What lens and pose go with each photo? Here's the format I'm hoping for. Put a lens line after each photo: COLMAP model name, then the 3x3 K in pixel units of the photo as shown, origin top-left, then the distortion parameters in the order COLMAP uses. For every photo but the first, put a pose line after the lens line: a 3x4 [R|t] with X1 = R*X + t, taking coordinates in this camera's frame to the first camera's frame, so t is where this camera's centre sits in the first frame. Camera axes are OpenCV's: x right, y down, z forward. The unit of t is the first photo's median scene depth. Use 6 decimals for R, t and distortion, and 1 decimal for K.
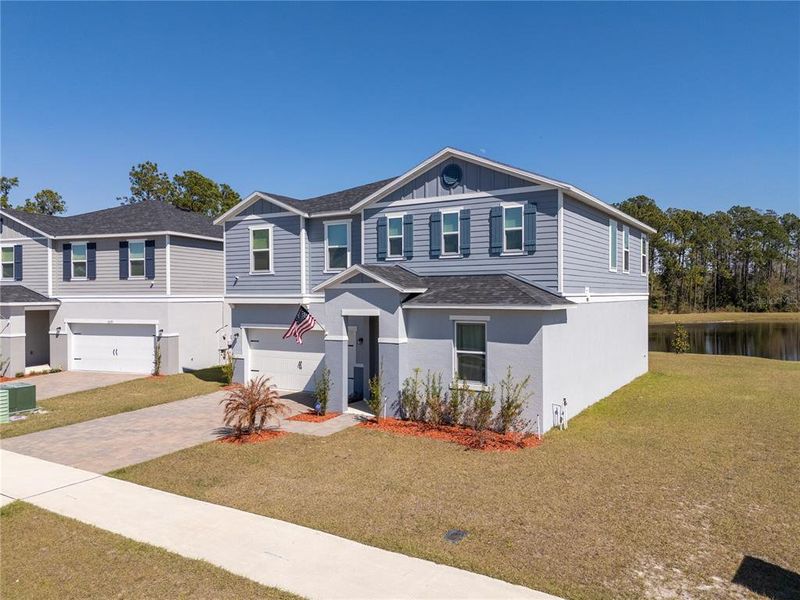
lens RADIAL K [[589.7, 0, 400.0], [0, 589.7, 300.0], [0, 0, 1]] dist [0.044449, -0.009342]
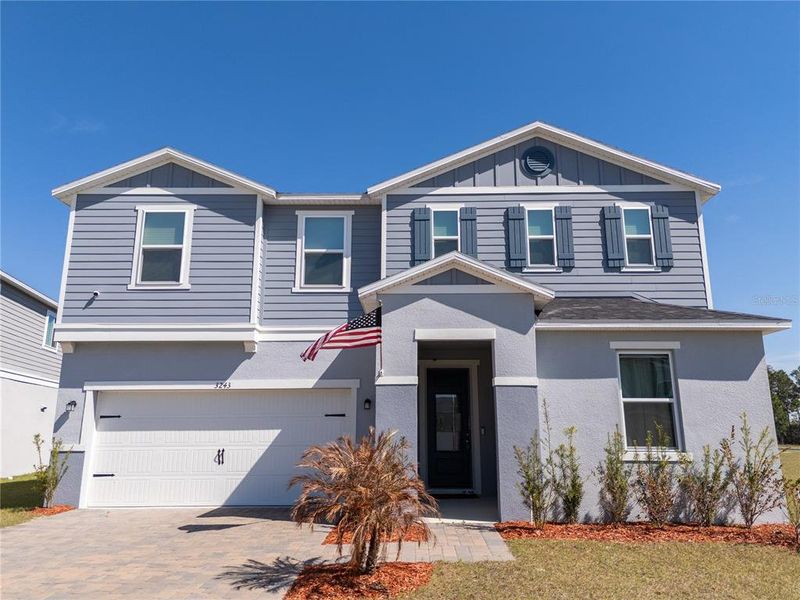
lens RADIAL K [[589.7, 0, 400.0], [0, 589.7, 300.0], [0, 0, 1]] dist [0.044449, -0.009342]
pose [[0.857453, 0.117228, 0.501030, -0.363407], [-0.000178, 0.973770, -0.227533, 0.107013], [-0.514562, 0.195010, 0.834983, 0.480102]]
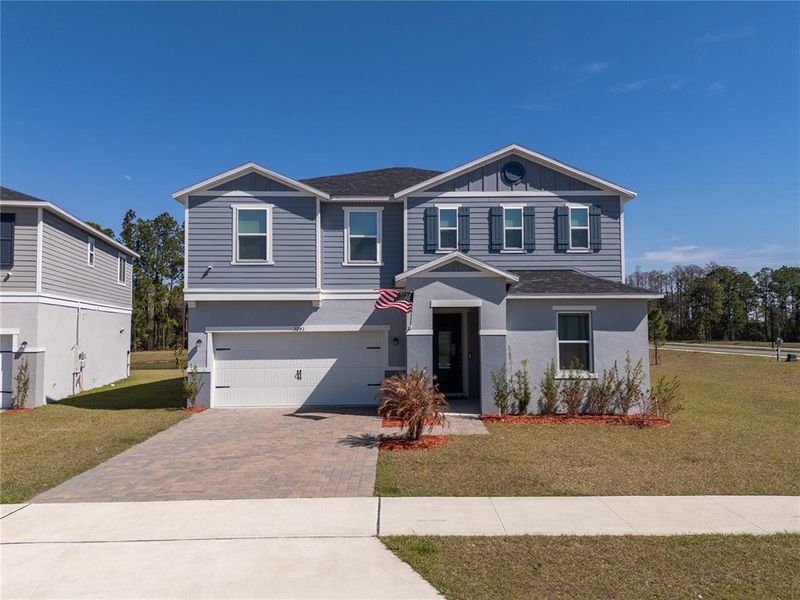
lens RADIAL K [[585.2, 0, 400.0], [0, 585.2, 300.0], [0, 0, 1]] dist [0.086806, -0.091883]
pose [[0.841899, 0.028125, 0.538902, -0.567971], [0.005948, 0.998097, -0.061382, 0.064009], [-0.539602, 0.054882, 0.840129, 0.245513]]
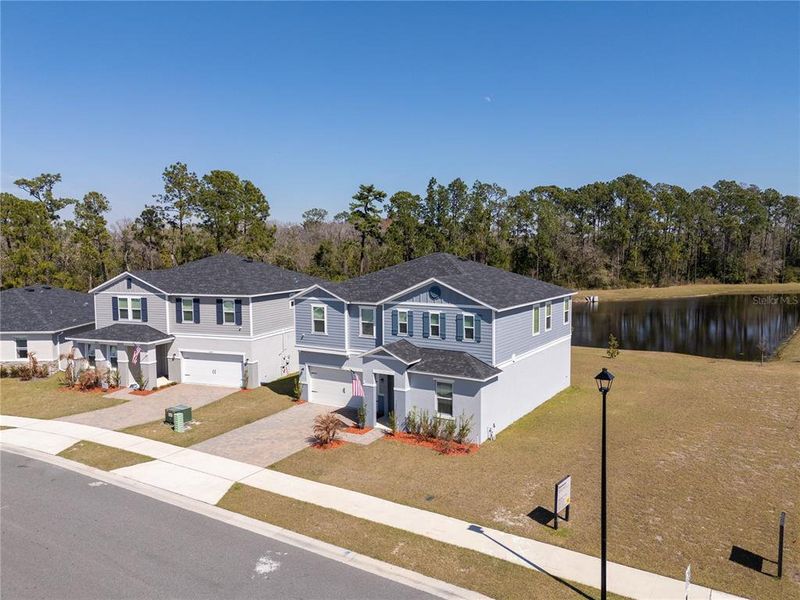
lens RADIAL K [[585.2, 0, 400.0], [0, 585.2, 300.0], [0, 0, 1]] dist [0.086806, -0.091883]
pose [[0.999974, -0.004180, -0.005933, -0.005653], [0.004625, 0.997009, 0.077148, -0.295975], [0.005593, -0.077173, 0.997002, -0.664616]]
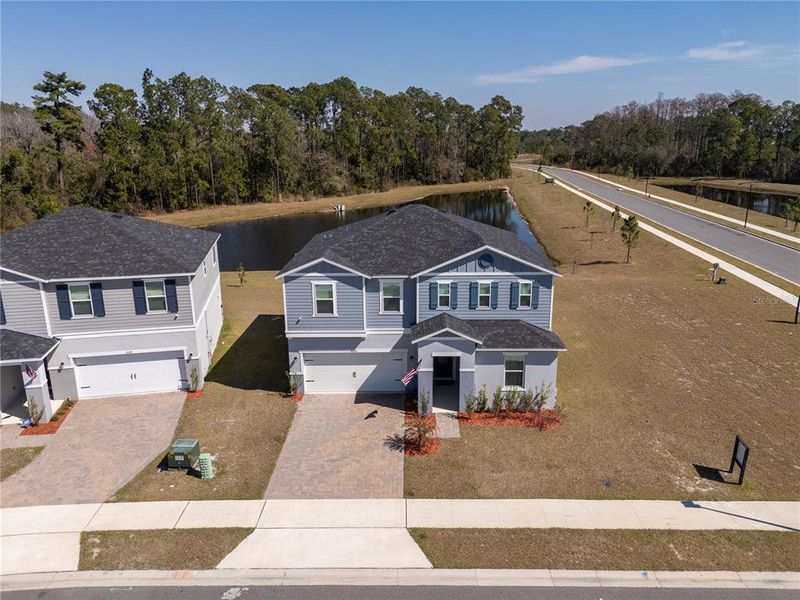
lens RADIAL K [[585.2, 0, 400.0], [0, 585.2, 300.0], [0, 0, 1]] dist [0.086806, -0.091883]
pose [[0.854020, -0.140112, 0.501018, -0.856843], [0.010047, 0.967313, 0.253387, -0.473845], [-0.520144, -0.211364, 0.827512, -0.207090]]
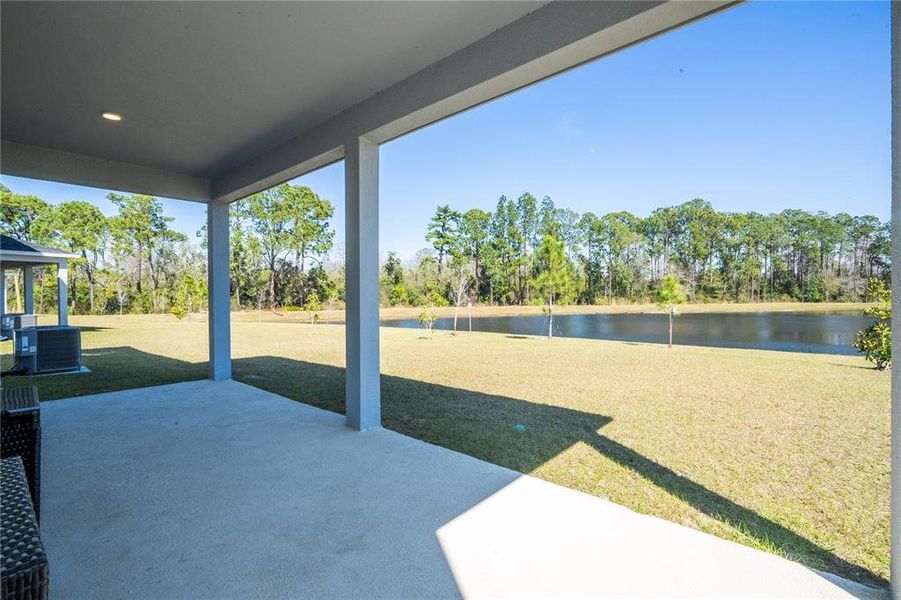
lens RADIAL K [[401.0, 0, 450.5], [0, 401.0, 300.0], [0, 0, 1]] dist [-0.011279, 0.000361]
pose [[0.987389, -0.001438, -0.158303, 0.520829], [0.001833, 0.999996, 0.002348, 0.108039], [0.158299, -0.002608, 0.987388, 1.548433]]
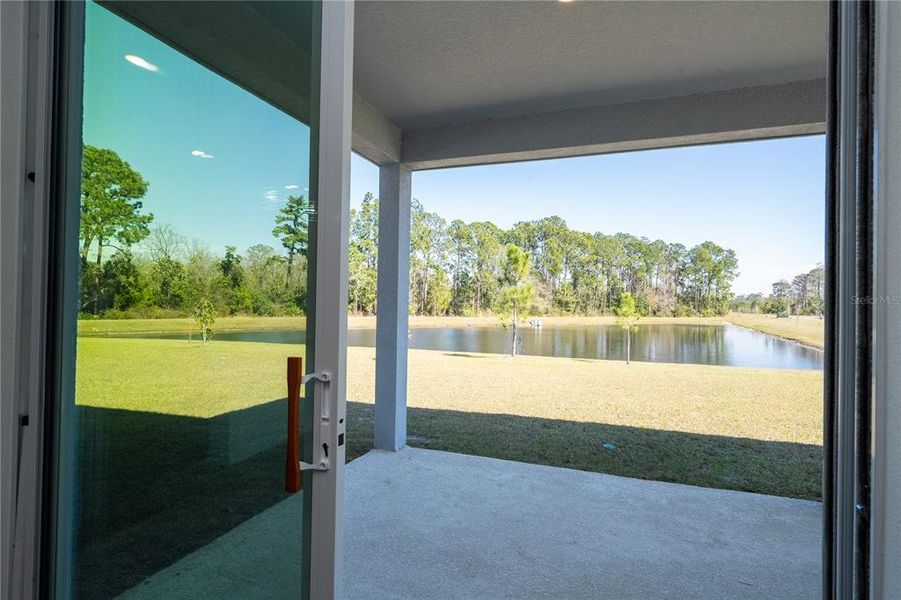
lens RADIAL K [[443.5, 0, 450.5], [0, 443.5, 300.0], [0, 0, 1]] dist [-0.013727, 0.000189]
pose [[0.978448, 0.022448, 0.205271, 0.261852], [-0.018582, 0.999612, -0.020740, 0.101478], [-0.205657, 0.016478, 0.978485, 1.613286]]
